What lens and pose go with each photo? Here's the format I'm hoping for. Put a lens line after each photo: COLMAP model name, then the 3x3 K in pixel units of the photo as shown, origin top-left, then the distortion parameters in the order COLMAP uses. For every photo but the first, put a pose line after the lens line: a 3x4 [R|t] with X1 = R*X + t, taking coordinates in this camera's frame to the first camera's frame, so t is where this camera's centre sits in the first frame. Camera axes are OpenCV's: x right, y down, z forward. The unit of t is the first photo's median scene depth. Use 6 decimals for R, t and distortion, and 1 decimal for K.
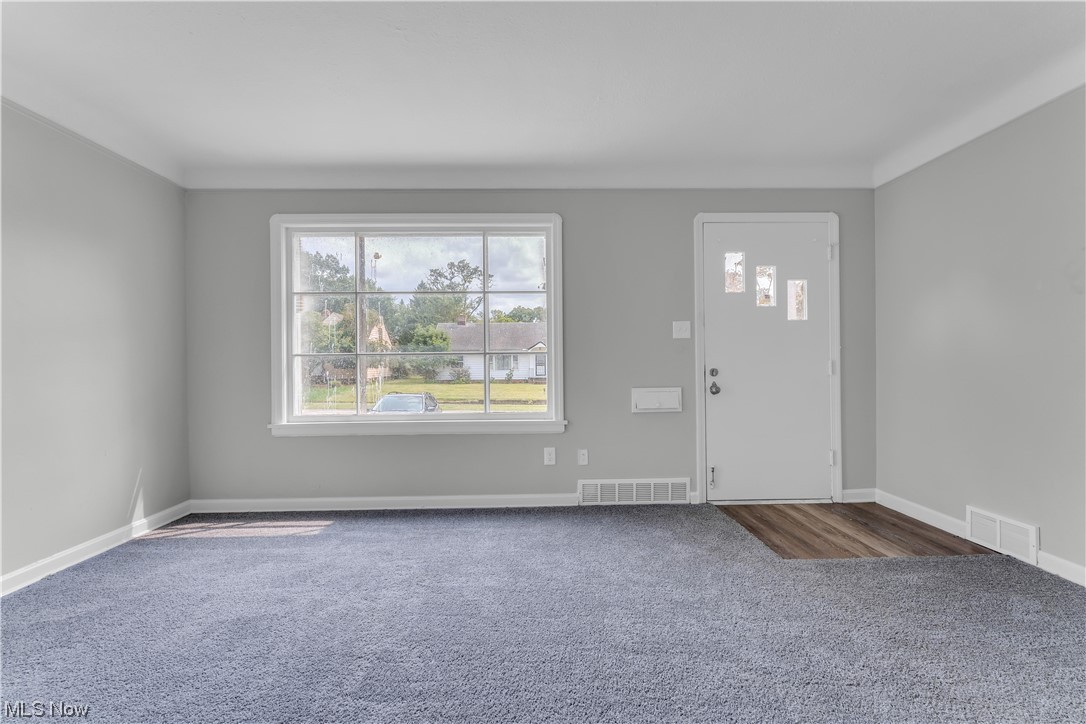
lens RADIAL K [[437.7, 0, 544.2], [0, 437.7, 361.5], [0, 0, 1]] dist [0.000758, -0.000448]
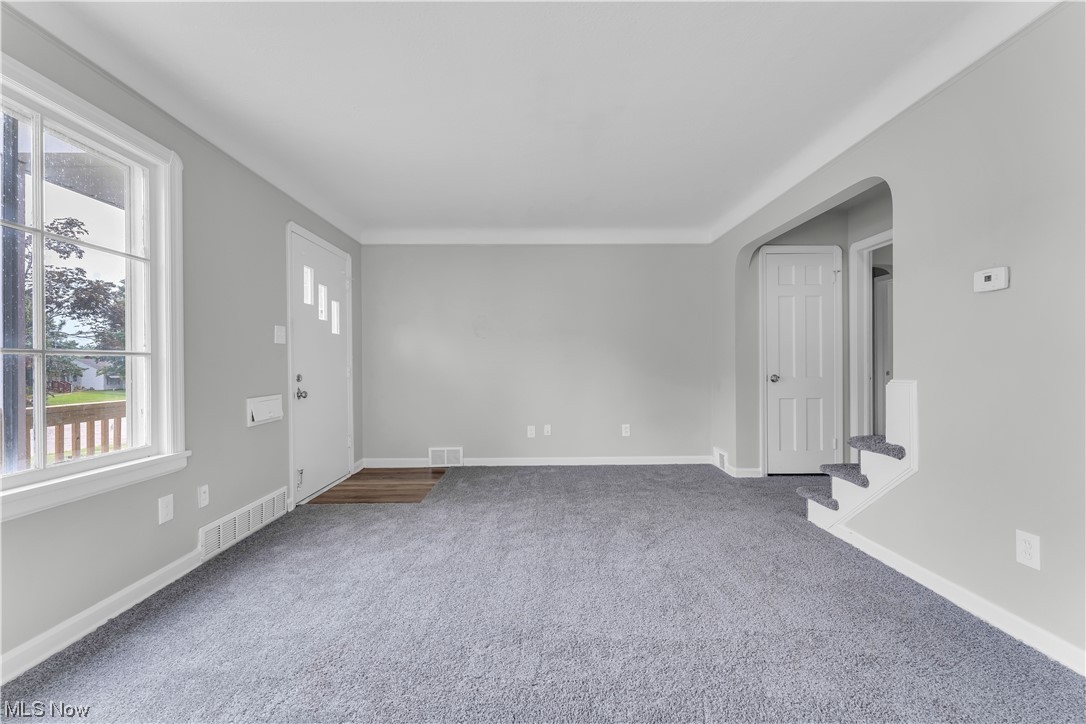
lens RADIAL K [[437.7, 0, 544.2], [0, 437.7, 361.5], [0, 0, 1]] dist [0.000758, -0.000448]
pose [[0.012891, 0.012572, 0.999838, -0.661294], [0.004333, 0.999911, -0.012629, 0.001084], [-0.999908, 0.004495, 0.012836, 0.412773]]
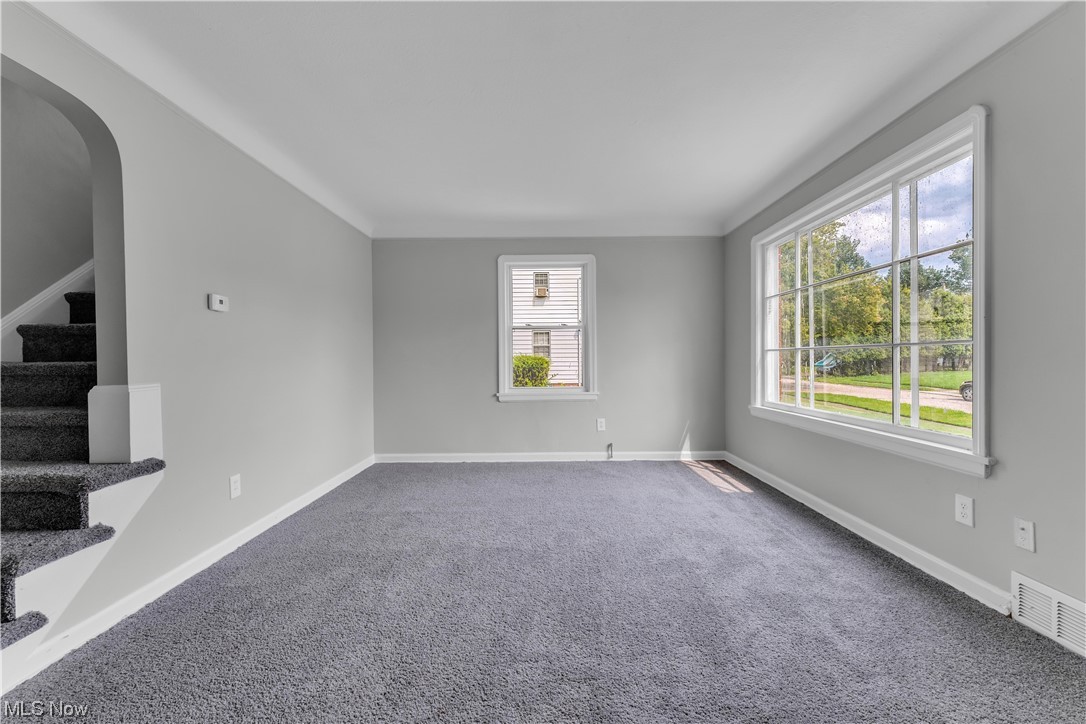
lens RADIAL K [[440.5, 0, 538.6], [0, 440.5, 366.2], [0, 0, 1]] dist [0.000600, -0.000052]
pose [[-0.034323, 0.025984, -0.999073, 0.655162], [0.013397, 0.999584, 0.025537, -0.010347], [0.999321, -0.012508, -0.034656, 0.428504]]
